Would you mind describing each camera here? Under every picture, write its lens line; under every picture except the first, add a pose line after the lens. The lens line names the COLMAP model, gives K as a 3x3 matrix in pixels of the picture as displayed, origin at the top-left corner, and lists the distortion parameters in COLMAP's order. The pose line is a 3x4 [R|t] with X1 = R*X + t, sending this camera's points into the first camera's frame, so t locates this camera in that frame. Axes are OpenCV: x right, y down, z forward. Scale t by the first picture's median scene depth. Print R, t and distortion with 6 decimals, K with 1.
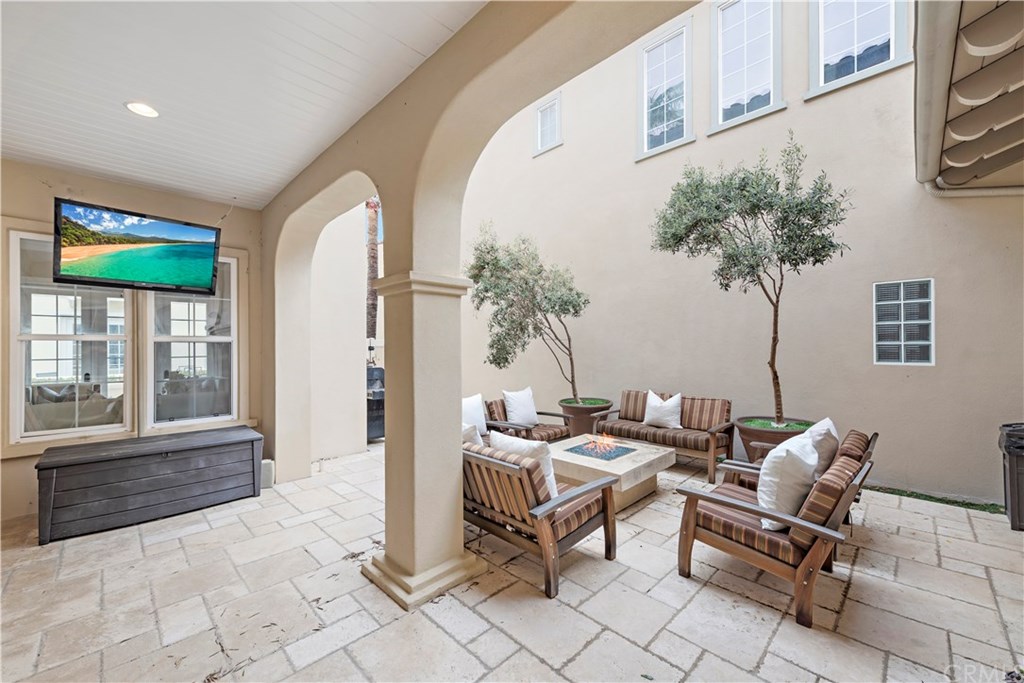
lens RADIAL K [[398.7, 0, 514.4], [0, 398.7, 344.7], [0, 0, 1]] dist [0.013252, -0.003632]
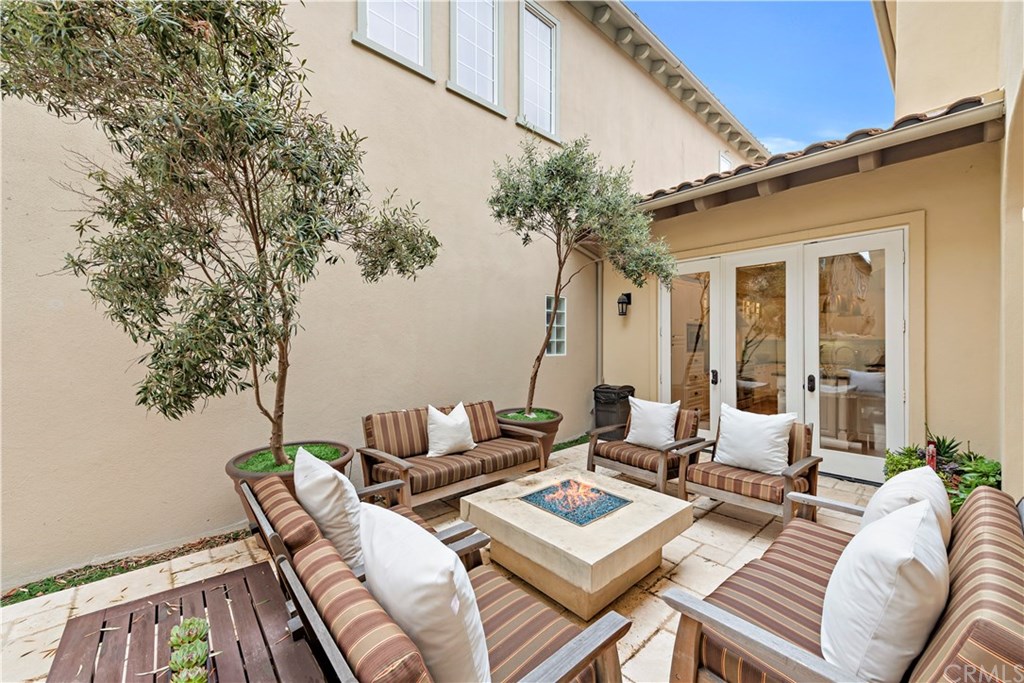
lens RADIAL K [[398.7, 0, 512.8], [0, 398.7, 344.4], [0, 0, 1]] dist [0.013252, -0.003632]
pose [[0.055029, 0.000742, 0.998484, -0.404616], [-0.001566, 0.999999, -0.000657, 0.012446], [-0.998484, -0.001527, 0.055030, 0.989549]]
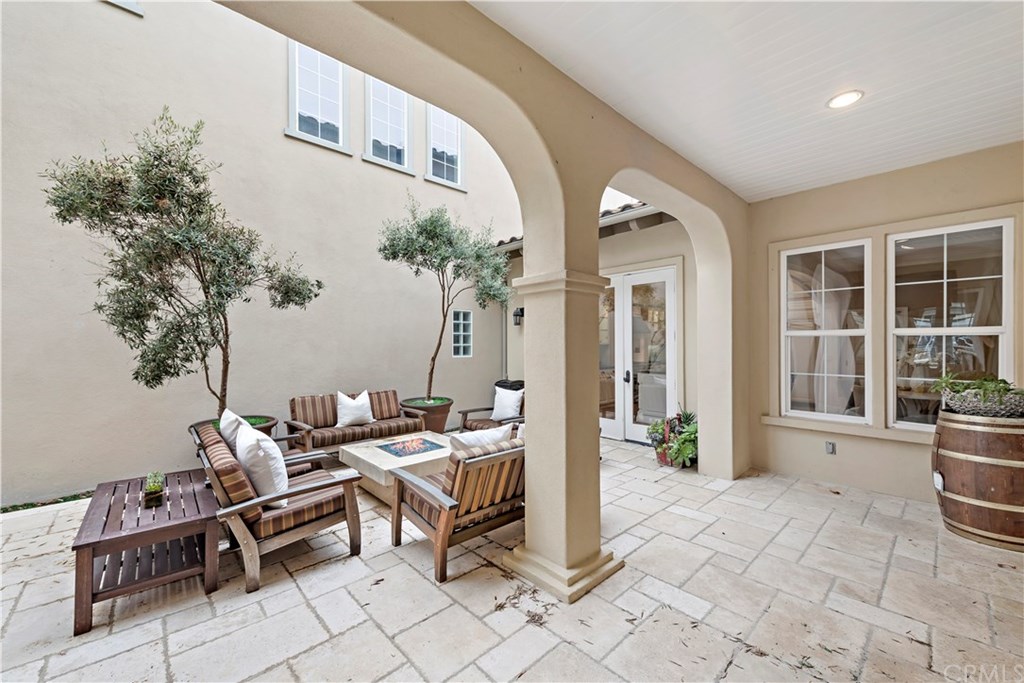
lens RADIAL K [[398.7, 0, 511.9], [0, 398.7, 347.0], [0, 0, 1]] dist [0.013252, -0.003632]
pose [[0.044357, 0.001258, 0.999015, -0.742414], [-0.000631, 0.999999, -0.001231, 0.007707], [-0.999016, -0.000575, 0.044358, 0.645310]]
